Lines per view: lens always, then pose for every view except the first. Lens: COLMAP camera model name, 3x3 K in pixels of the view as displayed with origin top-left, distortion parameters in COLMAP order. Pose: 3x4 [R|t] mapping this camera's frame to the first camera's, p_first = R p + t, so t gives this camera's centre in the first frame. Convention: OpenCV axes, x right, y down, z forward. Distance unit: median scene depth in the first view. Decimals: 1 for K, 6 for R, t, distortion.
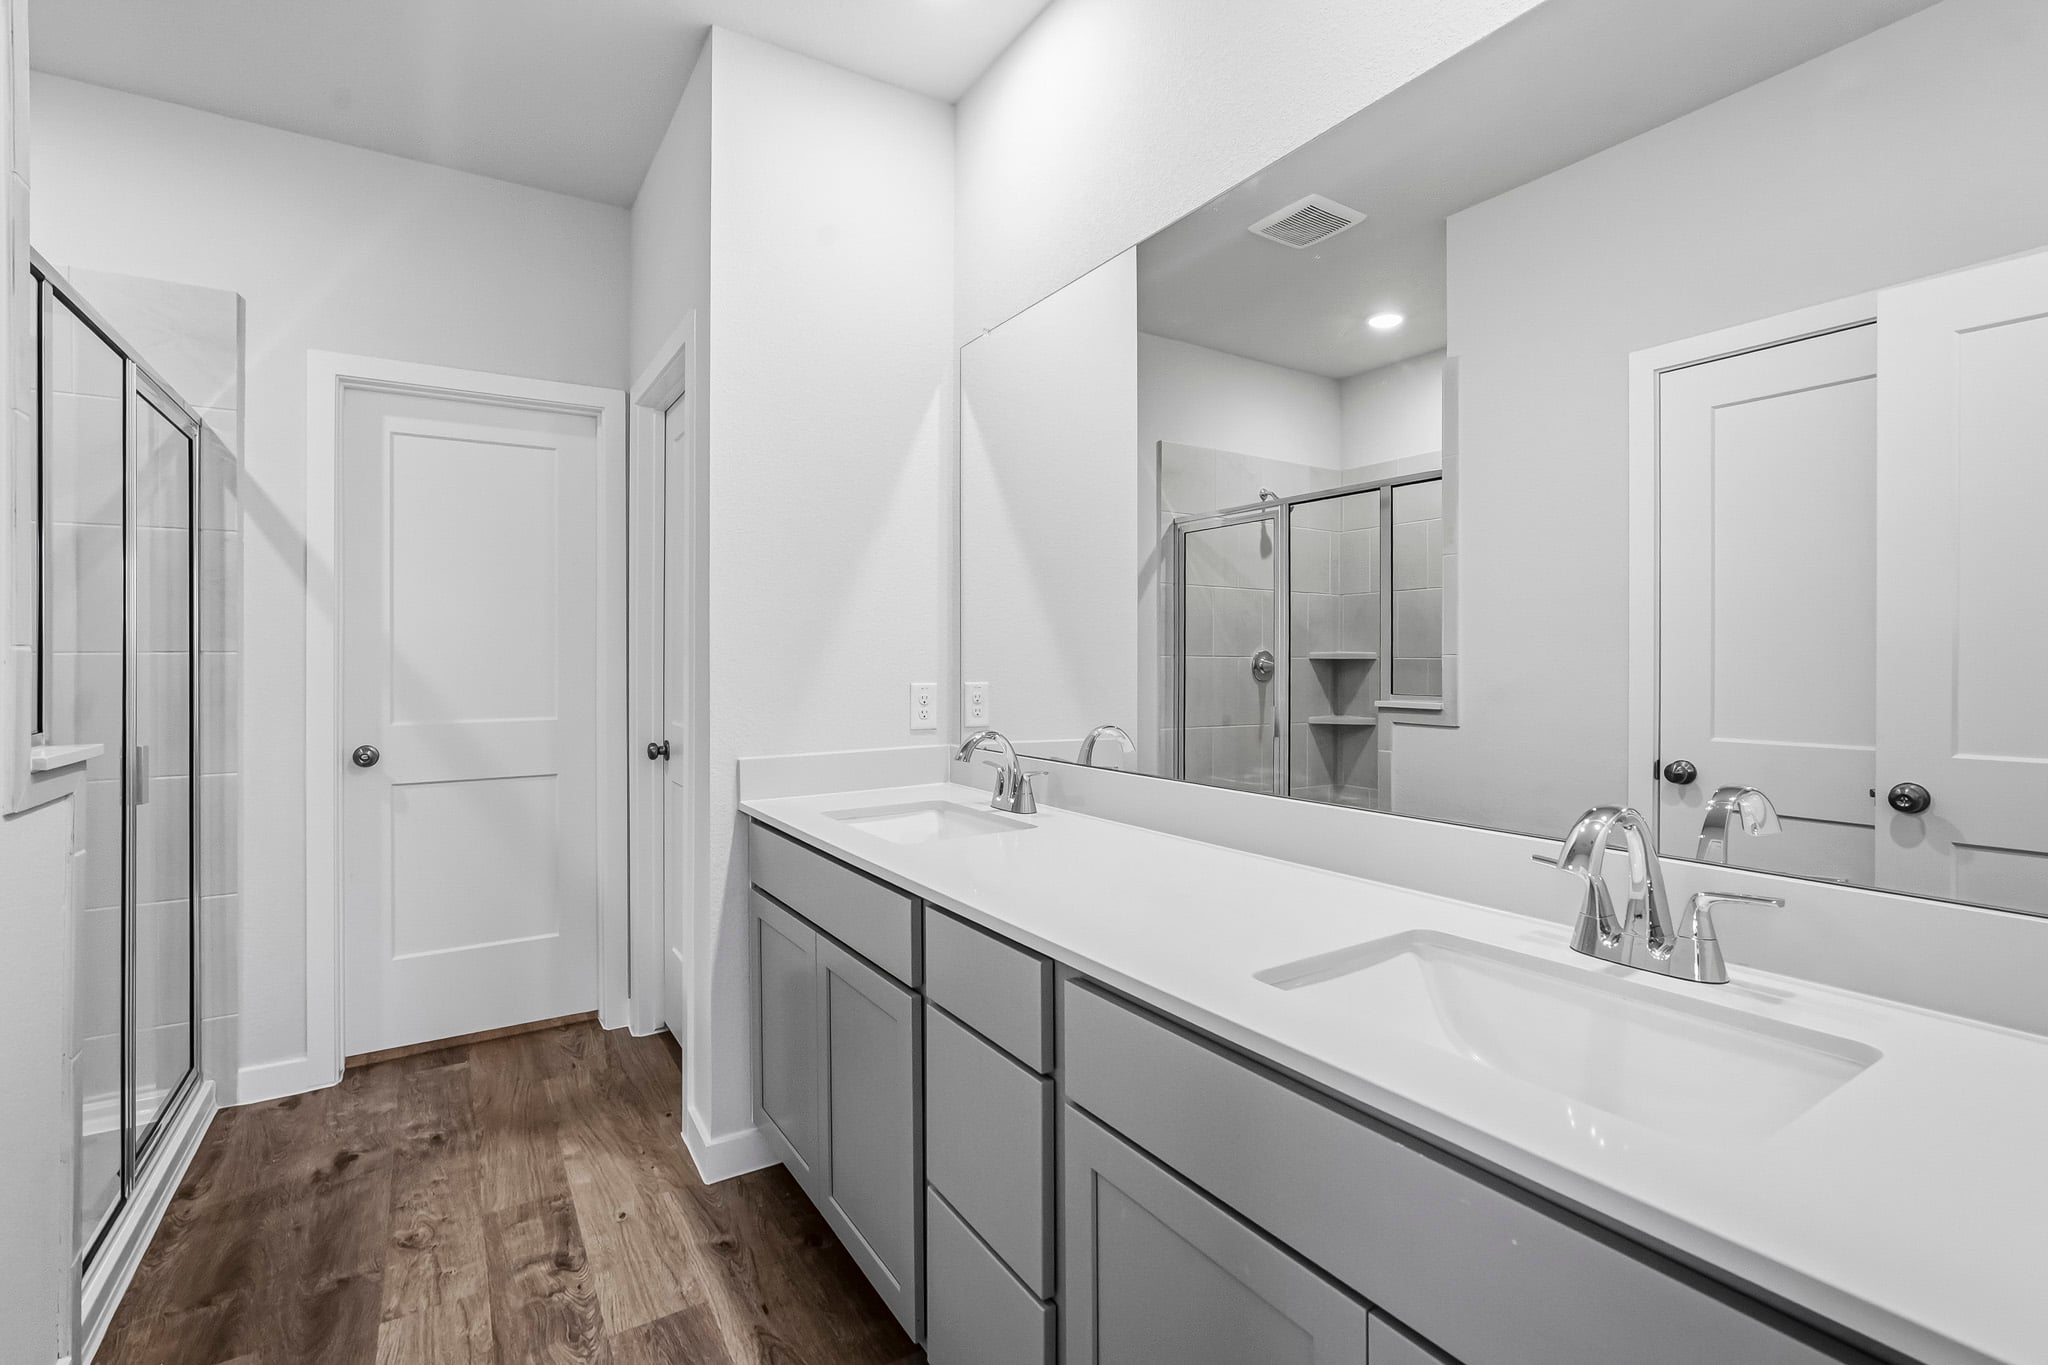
lens RADIAL K [[912.2, 0, 1030.4], [0, 912.2, 675.7], [0, 0, 1]] dist [0.000201, 0.000032]
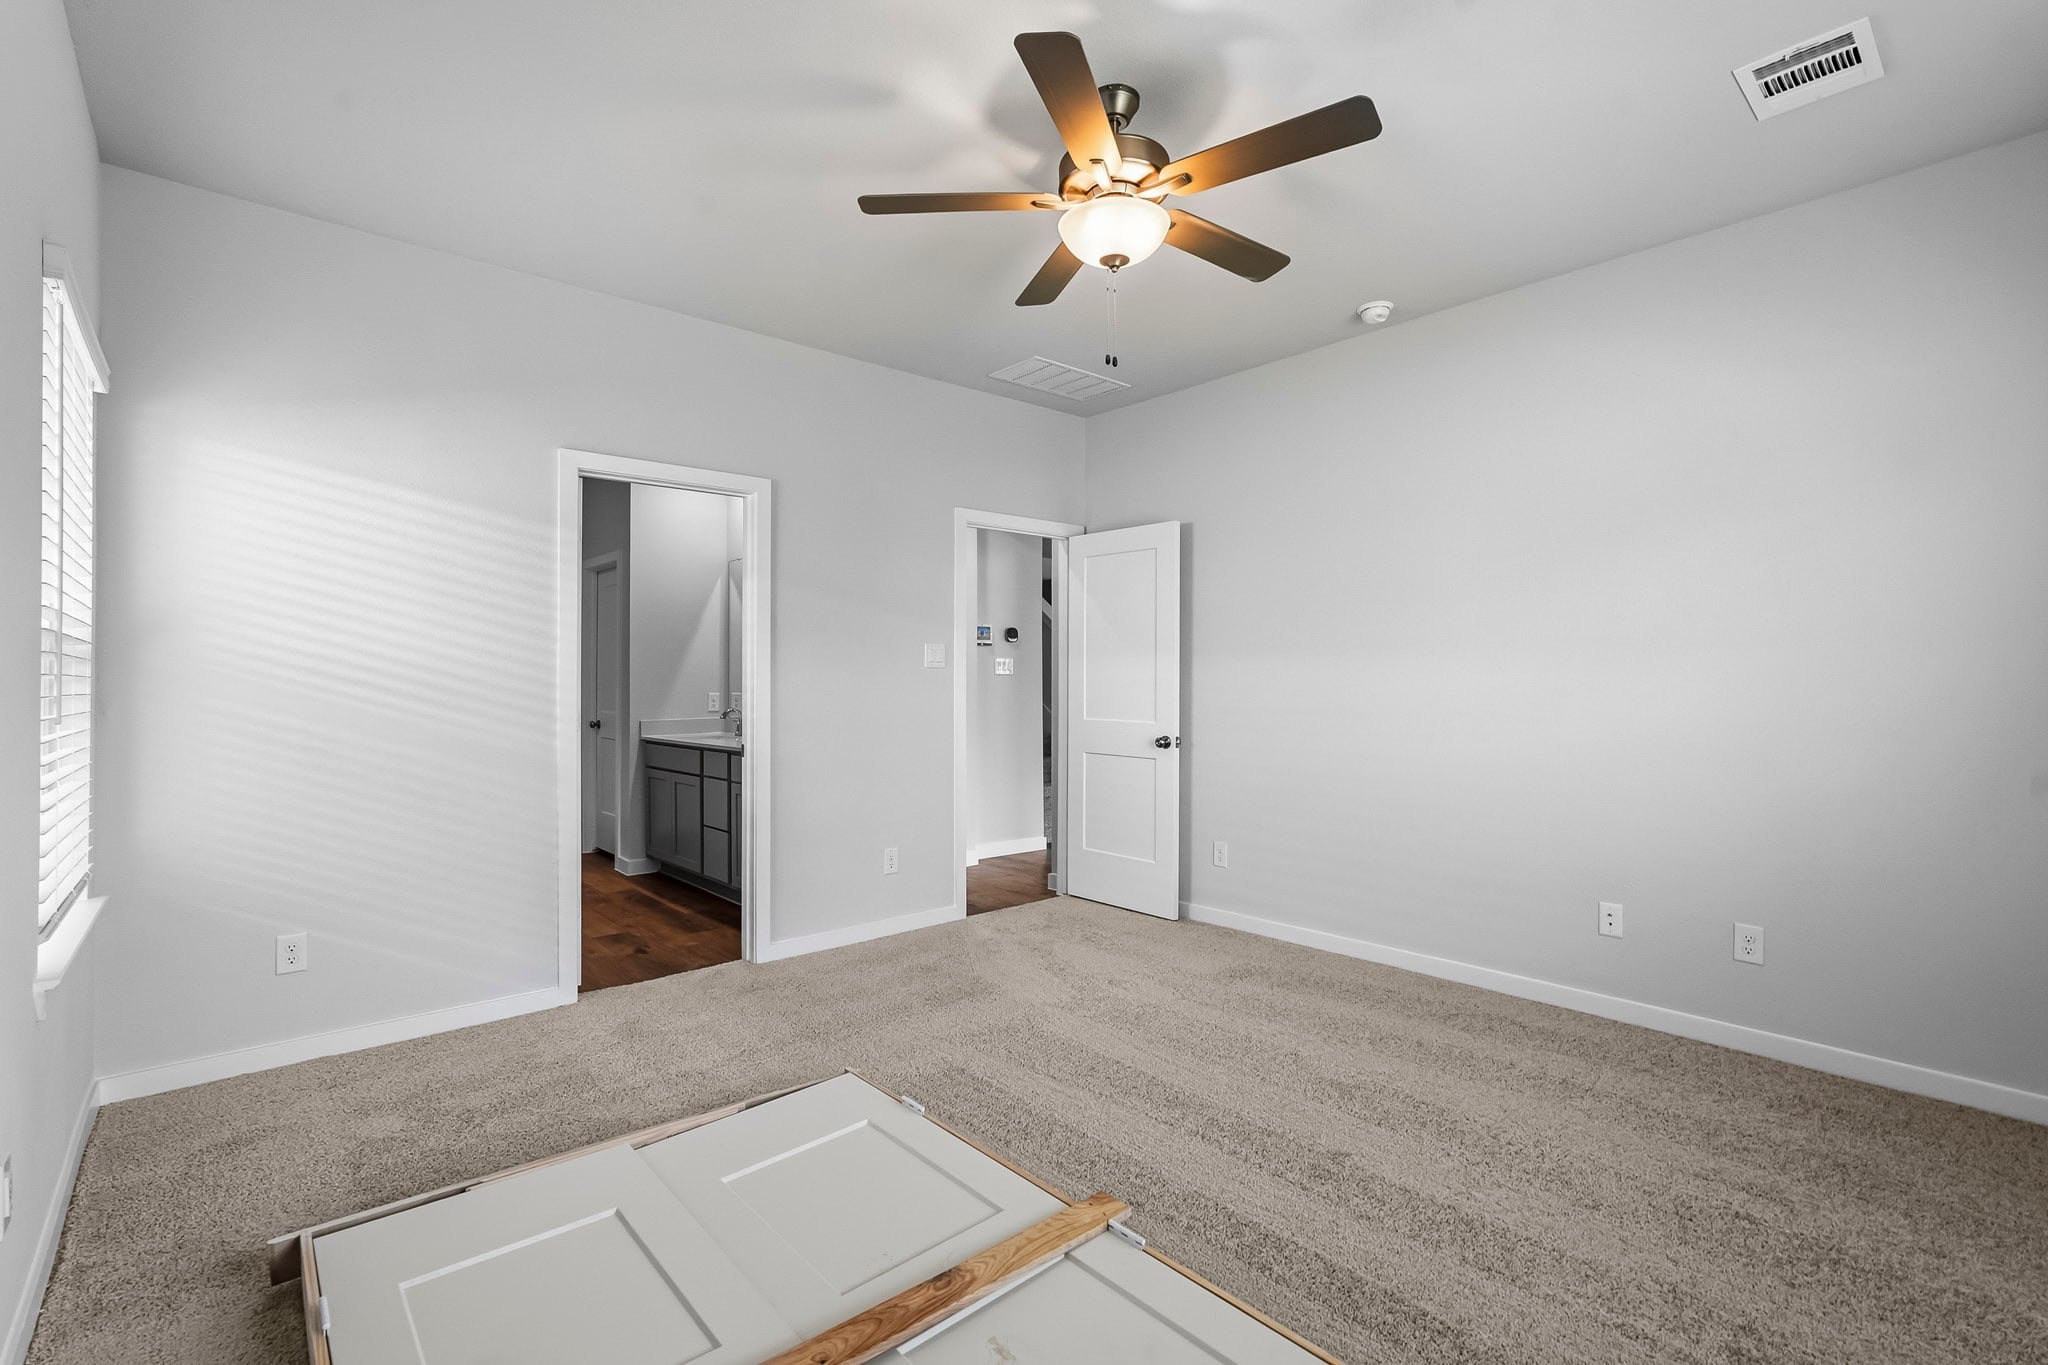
lens RADIAL K [[912.2, 0, 1018.5], [0, 912.2, 681.9], [0, 0, 1]] dist [0.000201, 0.000032]
pose [[0.988512, -0.012438, 0.150630, 0.394454], [0.012744, 0.999918, -0.001060, -0.011233], [-0.150605, 0.002967, 0.988590, -1.877581]]
